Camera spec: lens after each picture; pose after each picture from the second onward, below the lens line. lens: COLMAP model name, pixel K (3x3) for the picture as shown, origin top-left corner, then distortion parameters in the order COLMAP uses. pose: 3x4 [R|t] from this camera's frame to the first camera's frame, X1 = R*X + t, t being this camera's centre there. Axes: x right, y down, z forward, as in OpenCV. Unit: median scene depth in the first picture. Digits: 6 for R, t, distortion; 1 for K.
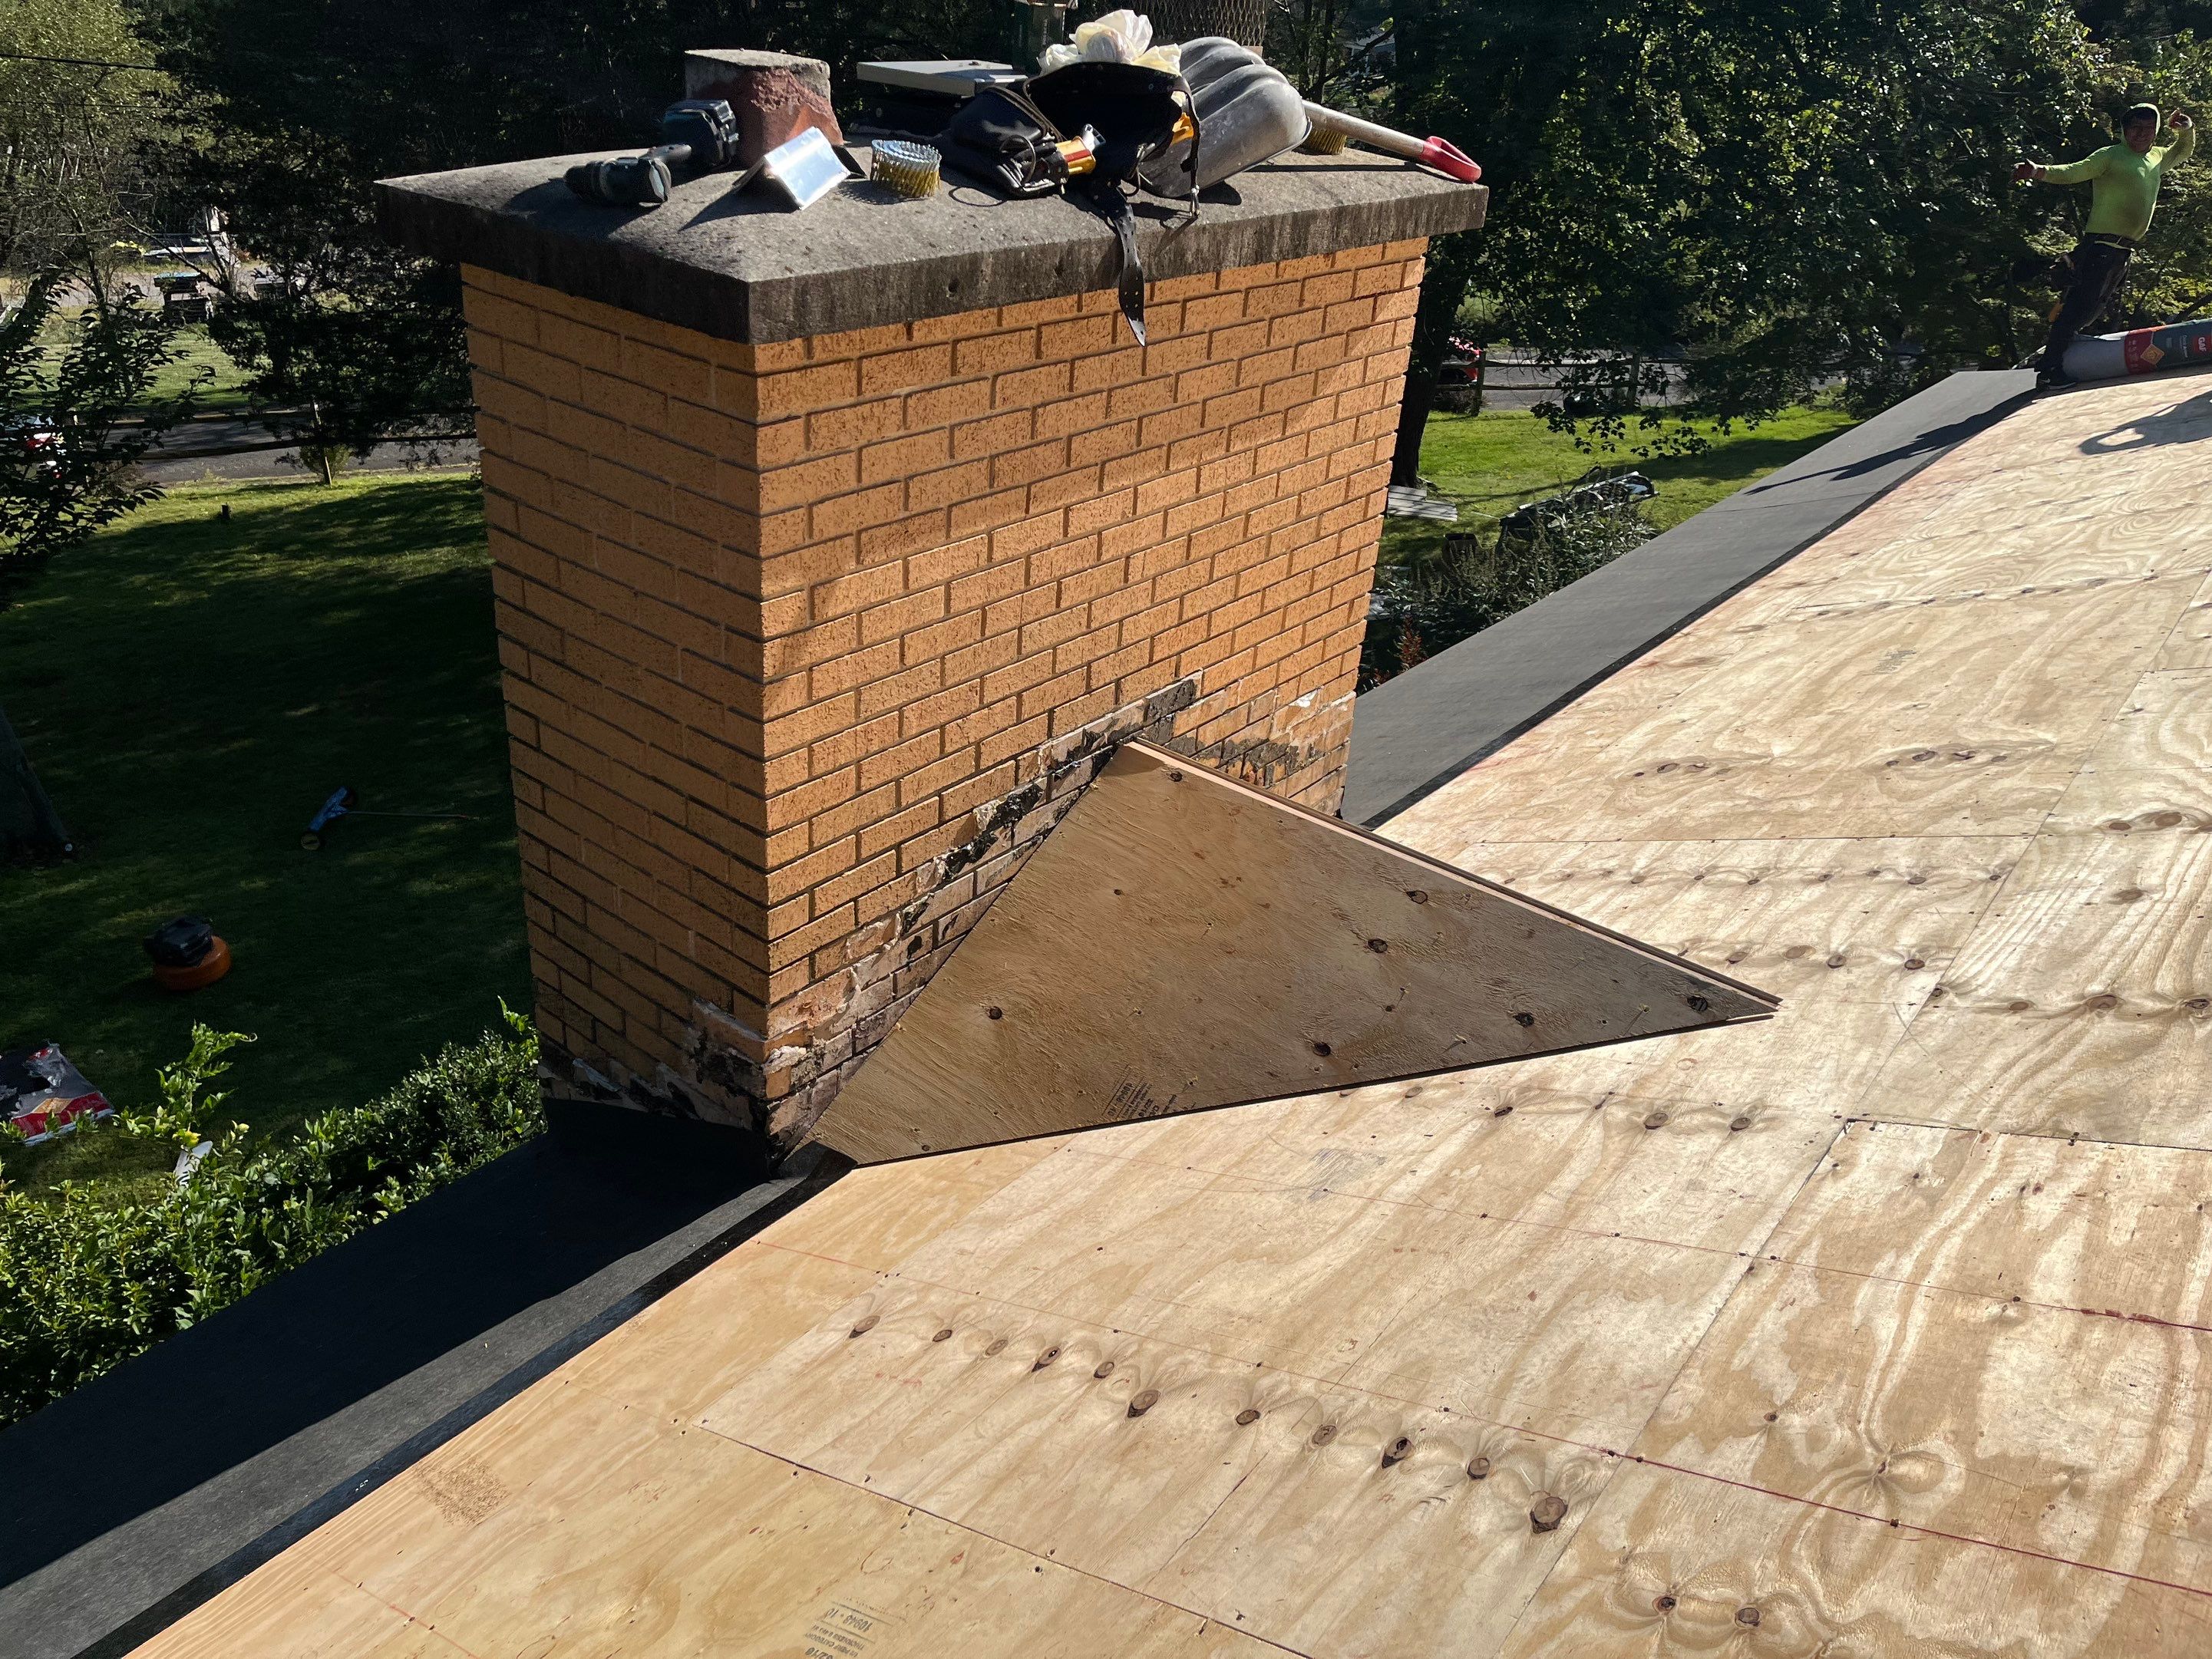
lens RADIAL K [[1644.0, 0, 1106.0], [0, 1644.0, 829.5], [0, 0, 1]] dist [0.115825, -0.168575]
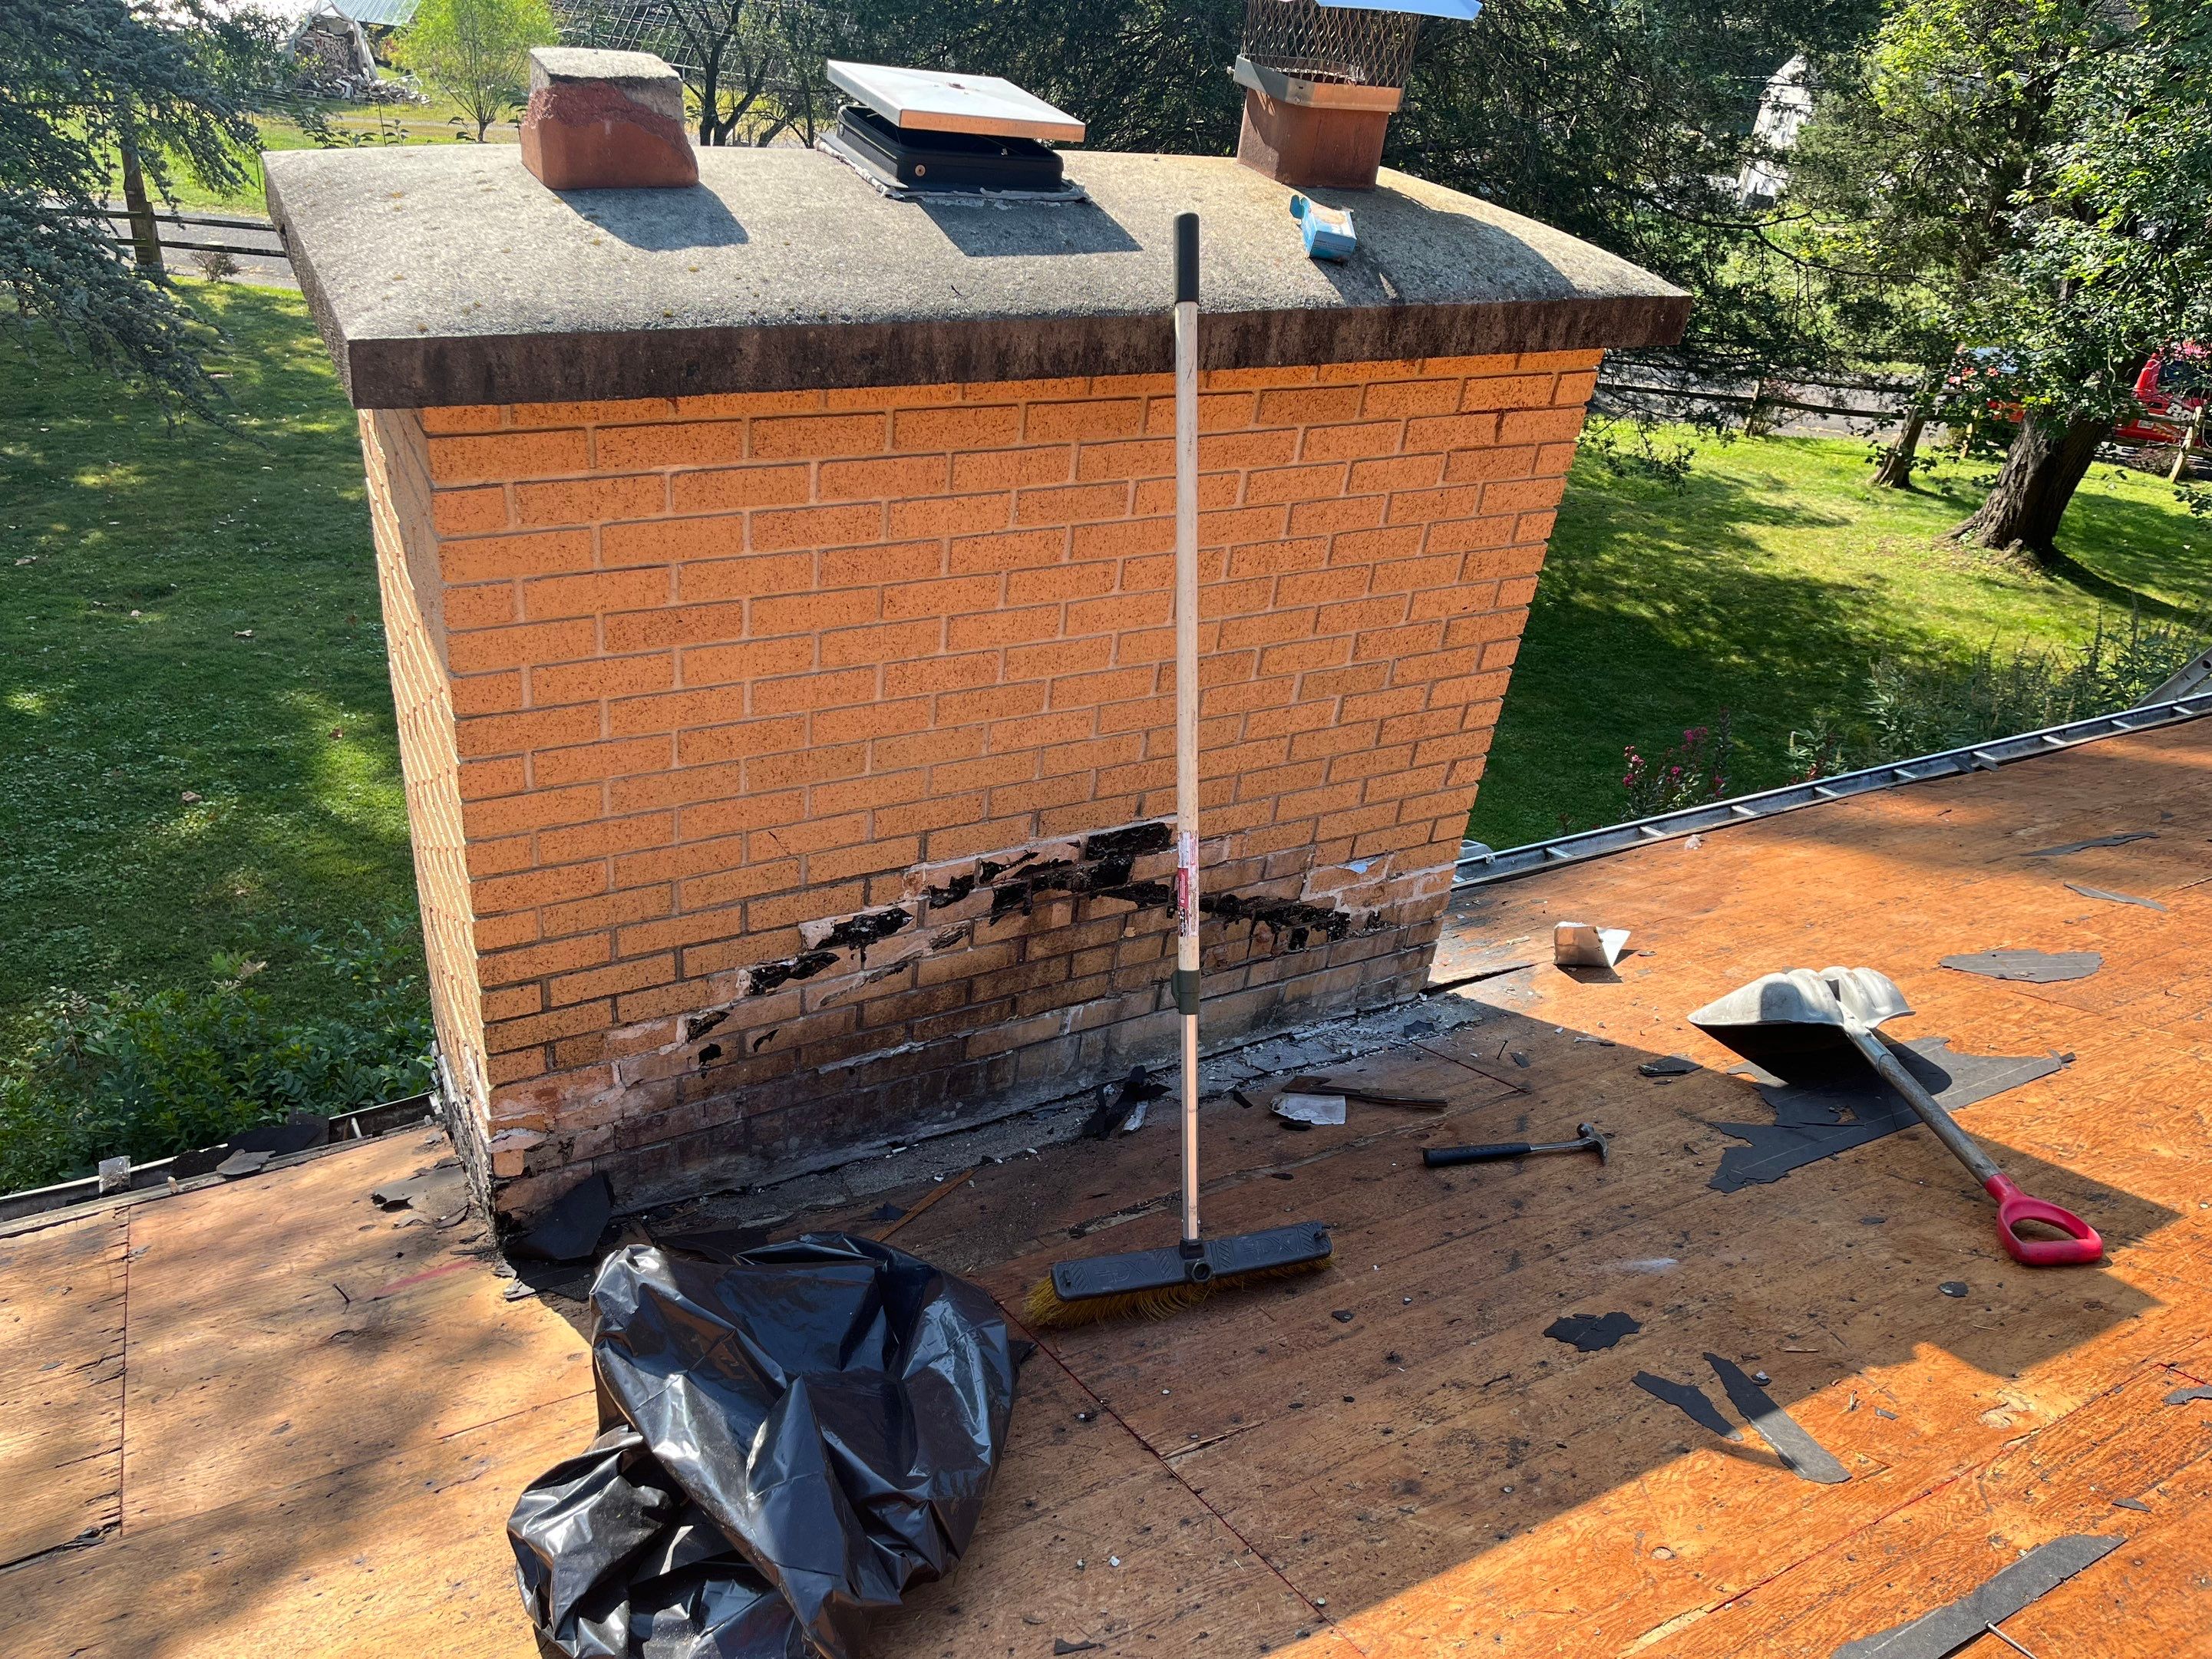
lens RADIAL K [[1644.0, 0, 1106.0], [0, 1644.0, 829.5], [0, 0, 1]] dist [0.115825, -0.168575]
pose [[0.912853, 0.256725, -0.317477, 0.321635], [-0.237004, 0.966352, 0.099965, -0.180437], [0.332458, -0.016010, 0.942982, 0.216469]]
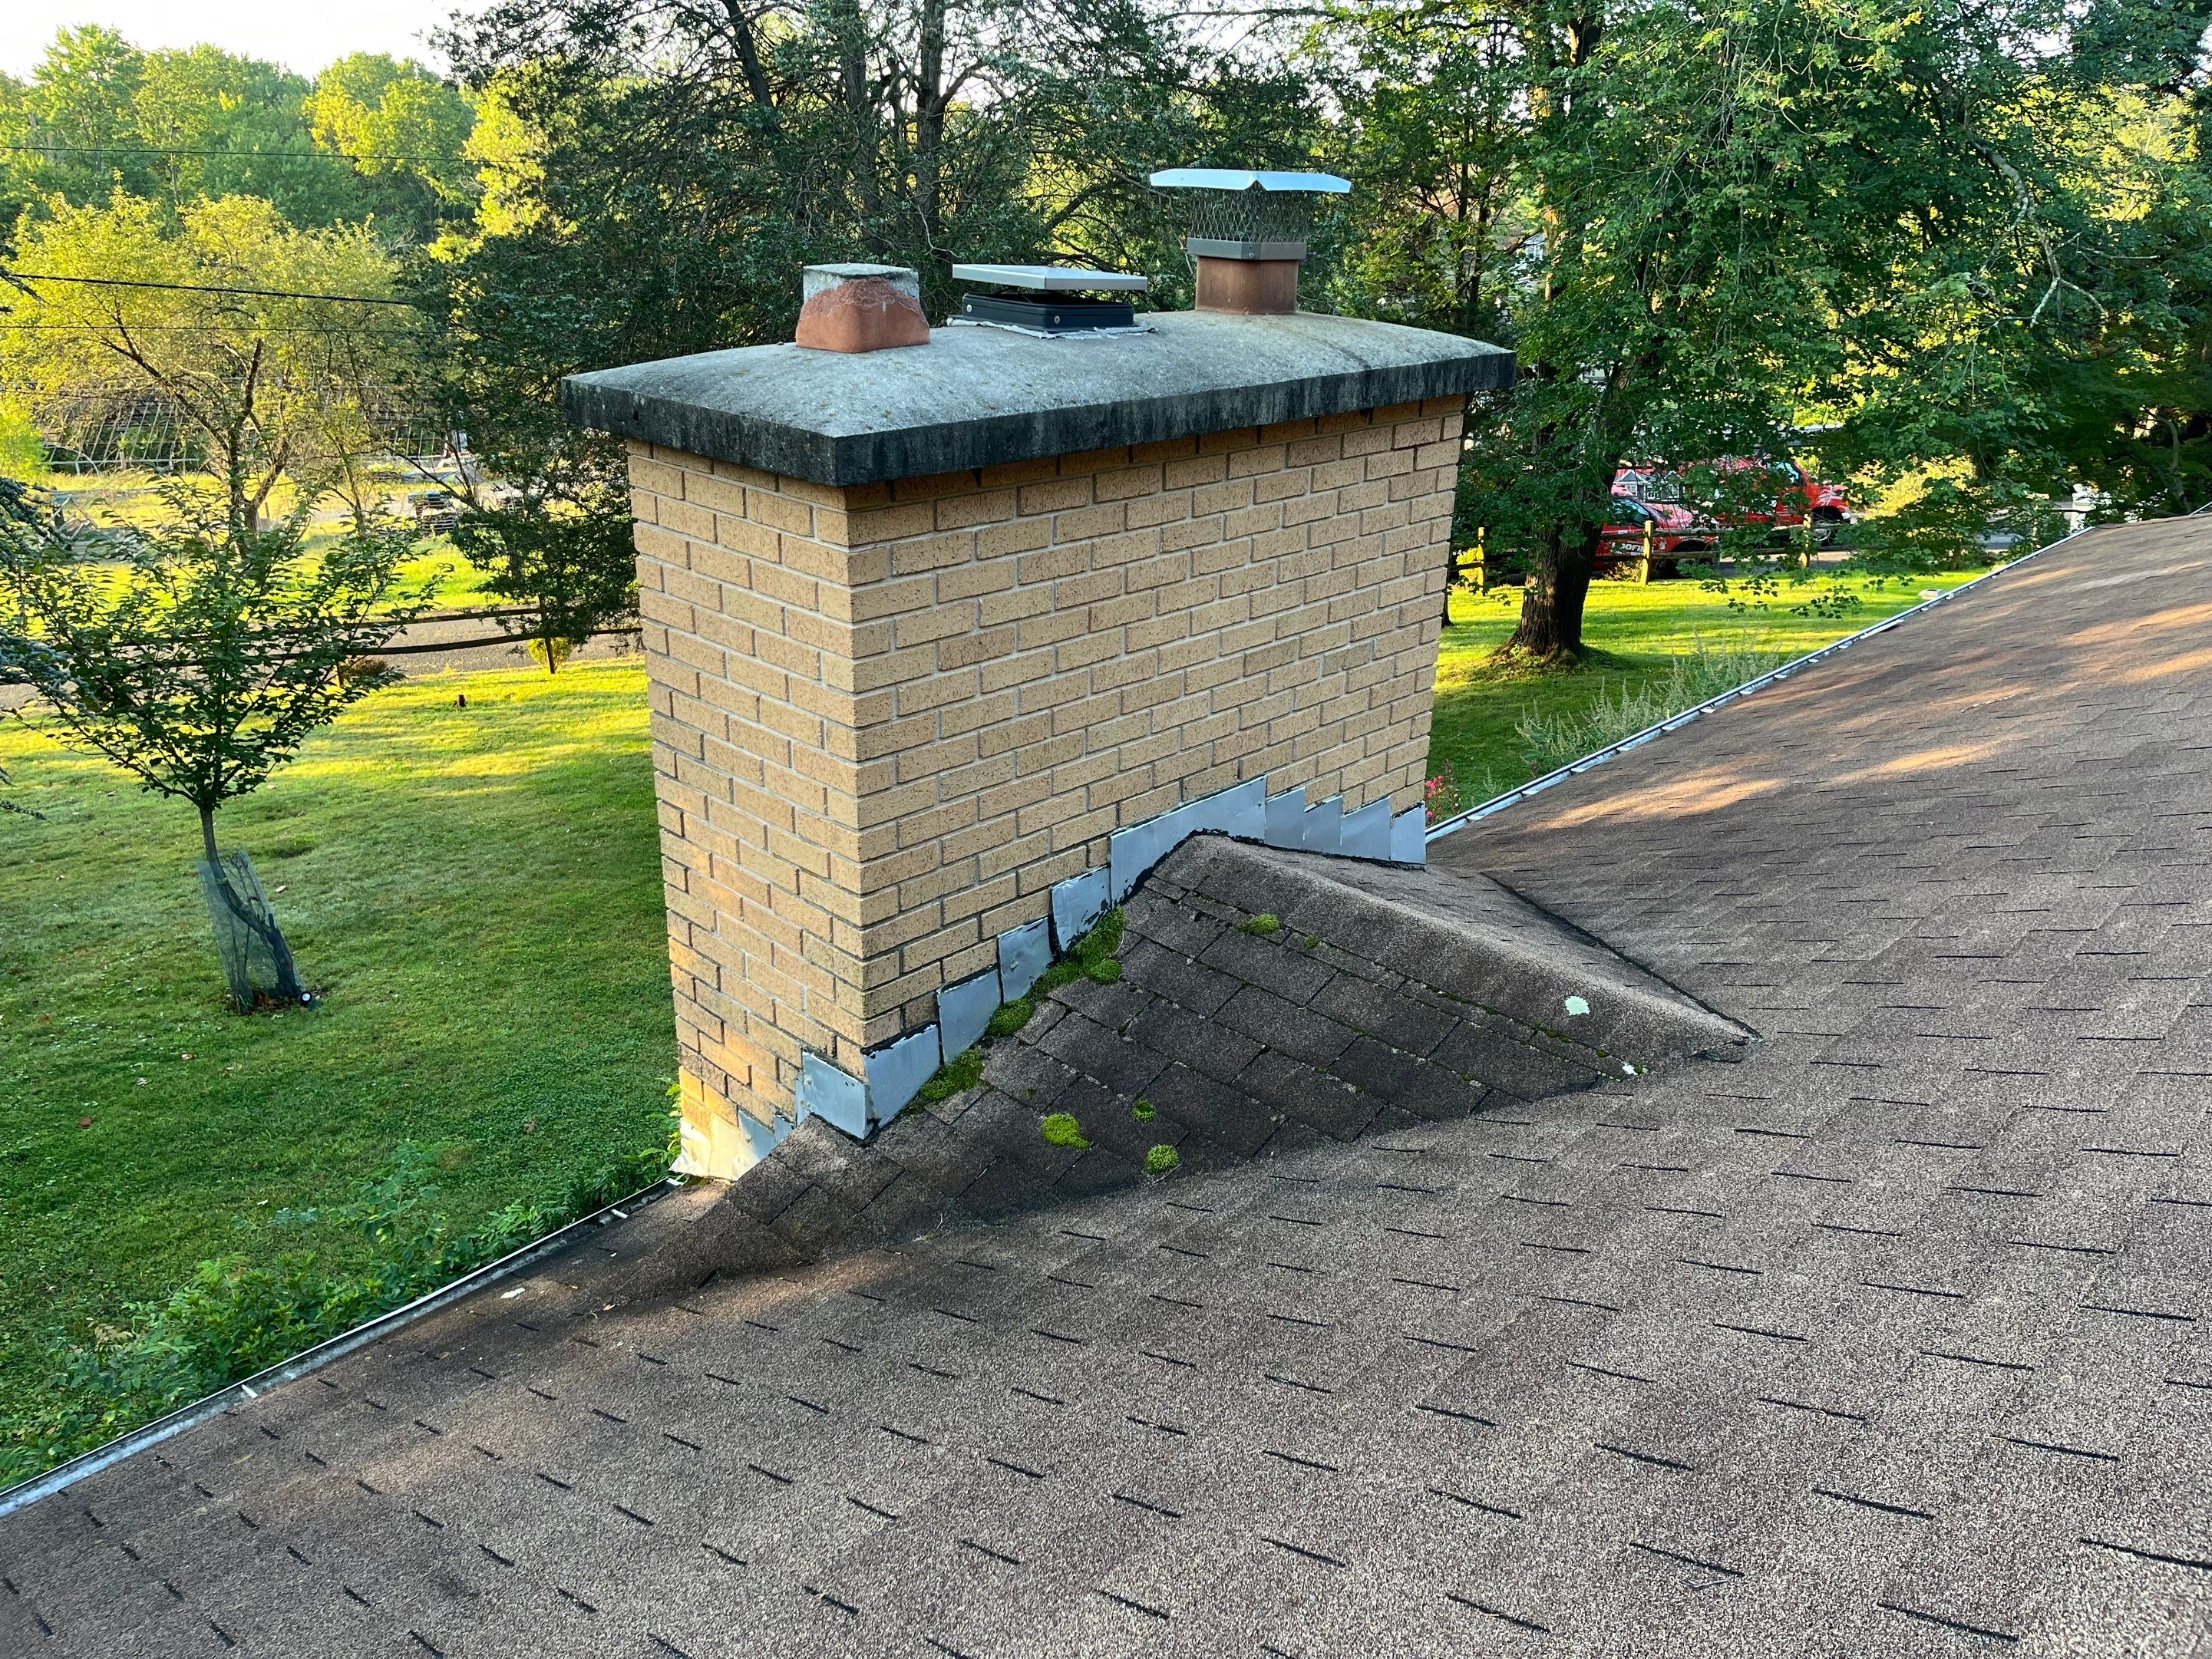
lens RADIAL K [[1644.0, 0, 1106.0], [0, 1644.0, 829.5], [0, 0, 1]] dist [0.115825, -0.168575]
pose [[0.993866, -0.009809, -0.110151, 0.082904], [-0.002100, 0.994204, -0.107487, 0.068434], [0.110567, 0.107059, 0.988086, -0.127441]]
